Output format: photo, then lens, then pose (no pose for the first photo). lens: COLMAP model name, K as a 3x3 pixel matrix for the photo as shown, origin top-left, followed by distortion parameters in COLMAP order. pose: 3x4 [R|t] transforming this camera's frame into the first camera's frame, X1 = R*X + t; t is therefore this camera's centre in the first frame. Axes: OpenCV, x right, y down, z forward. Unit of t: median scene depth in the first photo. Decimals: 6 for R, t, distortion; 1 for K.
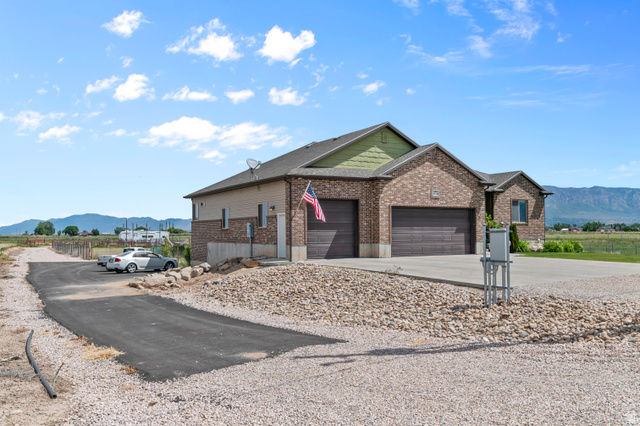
lens RADIAL K [[536.1, 0, 320.0], [0, 536.1, 213.0], [0, 0, 1]] dist [-0.000750, 0.000656]
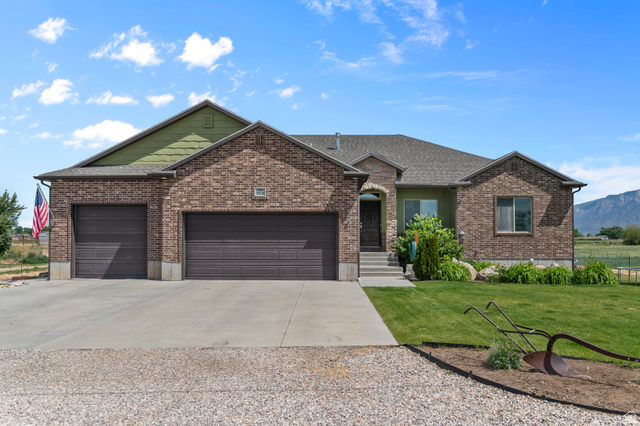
lens RADIAL K [[536.1, 0, 320.0], [0, 536.1, 213.0], [0, 0, 1]] dist [-0.000750, 0.000656]
pose [[0.863375, -0.014735, -0.504348, 0.636464], [0.010744, 0.999884, -0.010820, -0.000891], [0.504449, 0.003923, 0.863433, 0.425692]]
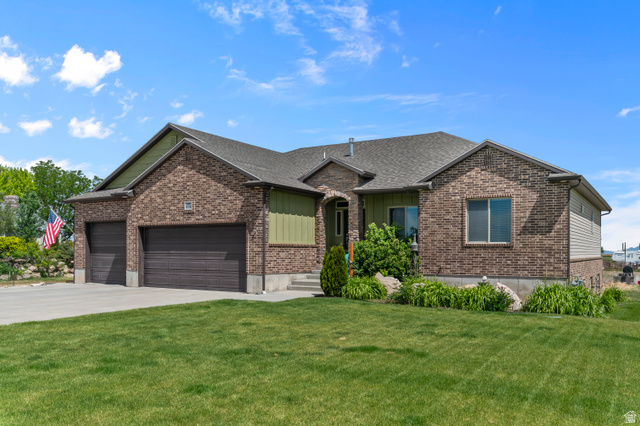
lens RADIAL K [[541.0, 0, 320.5], [0, 541.0, 243.2], [0, 0, 1]] dist [-0.006014, -0.002015]
pose [[0.481429, -0.006222, -0.876463, 0.954486], [0.023783, 0.999699, 0.005967, 0.014625], [0.876163, -0.023718, 0.481432, 0.793095]]
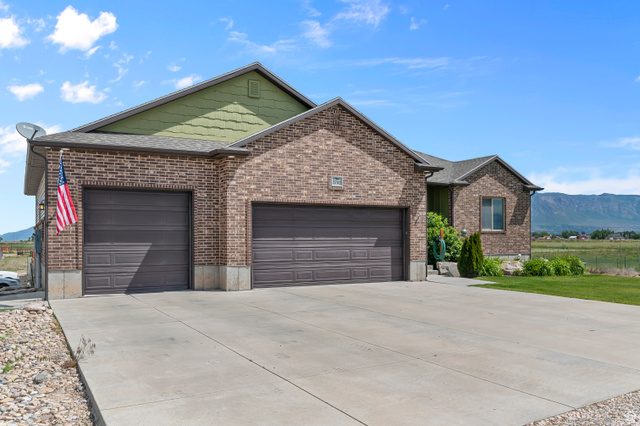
lens RADIAL K [[539.5, 0, 322.3], [0, 539.5, 227.9], [0, 0, 1]] dist [-0.002320, -0.002896]
pose [[0.999968, 0.002447, -0.007629, 0.202434], [-0.002333, 0.999884, 0.015028, 0.006379], [0.007665, -0.015010, 0.999858, 0.389569]]
